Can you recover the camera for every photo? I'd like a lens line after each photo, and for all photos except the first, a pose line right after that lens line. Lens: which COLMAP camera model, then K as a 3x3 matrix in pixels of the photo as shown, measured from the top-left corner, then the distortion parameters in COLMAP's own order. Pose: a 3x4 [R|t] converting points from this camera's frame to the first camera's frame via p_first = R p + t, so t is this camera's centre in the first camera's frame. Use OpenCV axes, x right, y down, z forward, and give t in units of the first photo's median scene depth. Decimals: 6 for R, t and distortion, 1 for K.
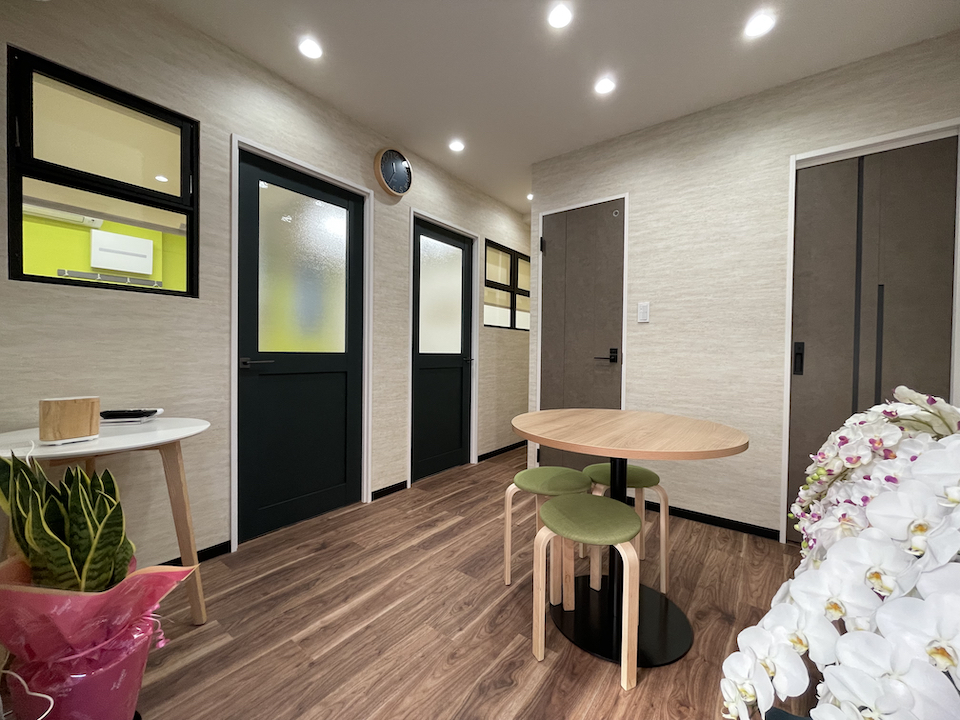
lens RADIAL K [[389.4, 0, 475.1], [0, 389.4, 356.5], [0, 0, 1]] dist [0.001643, -0.000096]
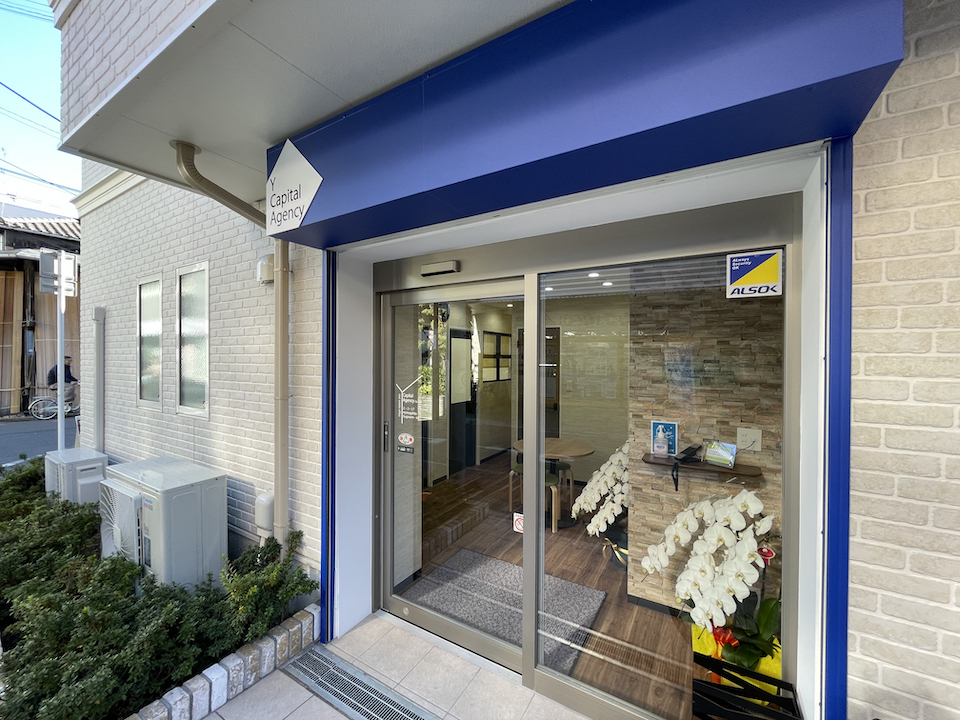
lens RADIAL K [[389.4, 0, 481.5], [0, 389.4, 357.3], [0, 0, 1]] dist [0.001643, -0.000096]
pose [[0.993107, -0.004584, 0.117122, -0.246399], [0.005679, 0.999943, -0.009020, -0.237077], [-0.117074, 0.009623, 0.993077, -0.918167]]
